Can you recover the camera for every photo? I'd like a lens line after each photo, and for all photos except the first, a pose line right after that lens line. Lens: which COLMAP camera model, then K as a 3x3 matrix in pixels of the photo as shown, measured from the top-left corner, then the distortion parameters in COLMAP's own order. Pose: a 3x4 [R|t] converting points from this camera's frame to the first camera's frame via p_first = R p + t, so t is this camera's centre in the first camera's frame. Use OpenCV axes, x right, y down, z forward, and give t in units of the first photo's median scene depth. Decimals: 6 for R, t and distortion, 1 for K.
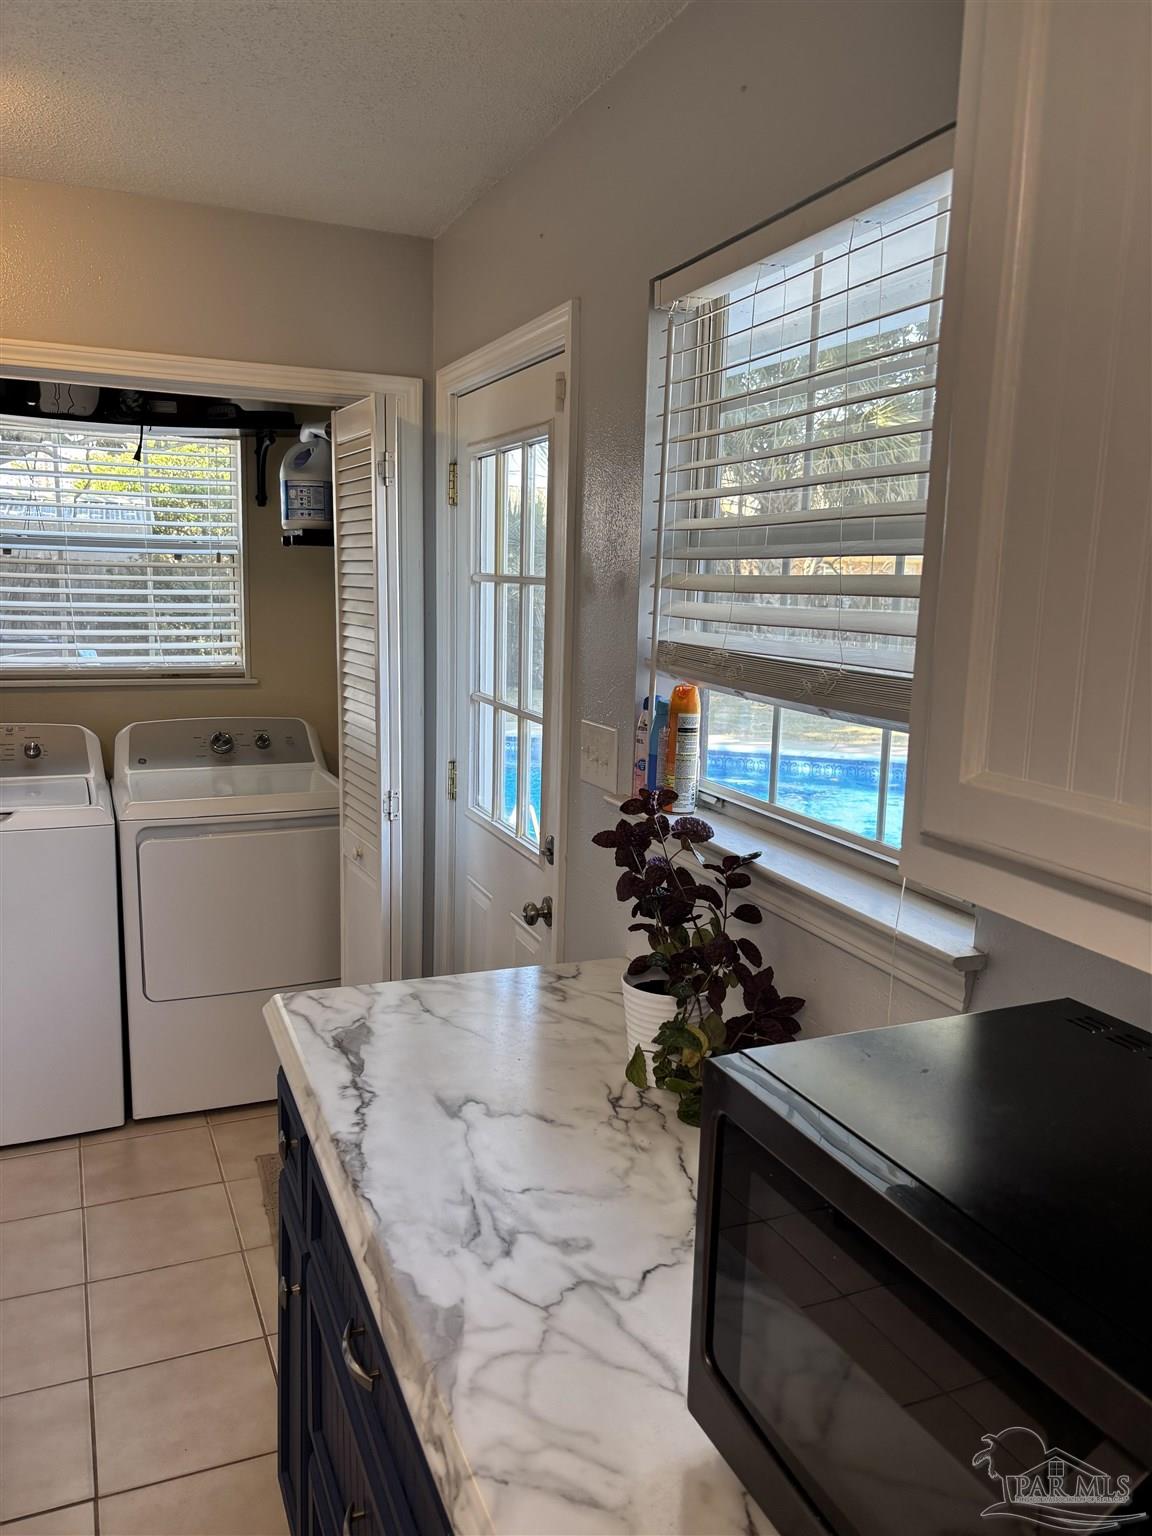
lens RADIAL K [[1166.7, 0, 584.8], [0, 1166.7, 782.3], [0, 0, 1]] dist [0.044456, -0.054588]
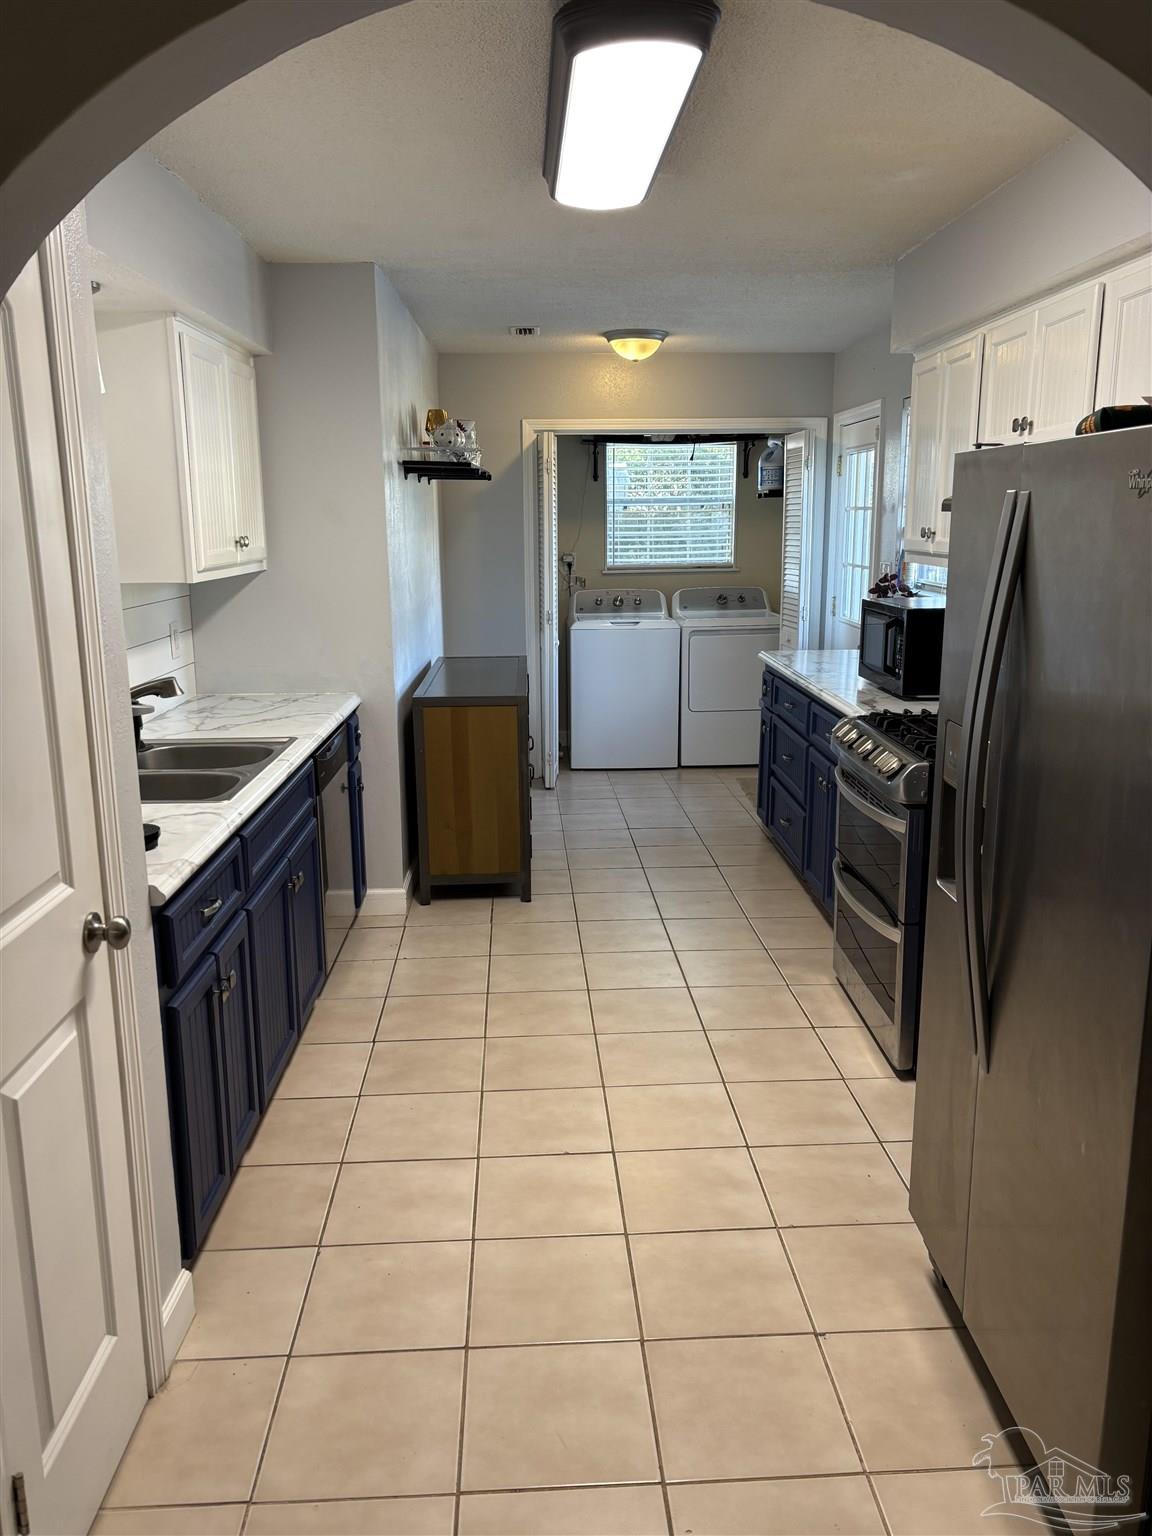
lens RADIAL K [[1166.7, 0, 560.7], [0, 1166.7, 783.4], [0, 0, 1]] dist [0.044456, -0.054588]
pose [[0.929598, 0.047358, -0.365520, 0.227331], [-0.031900, 0.998327, 0.048216, 0.242846], [0.367192, -0.033161, 0.929554, -1.222596]]
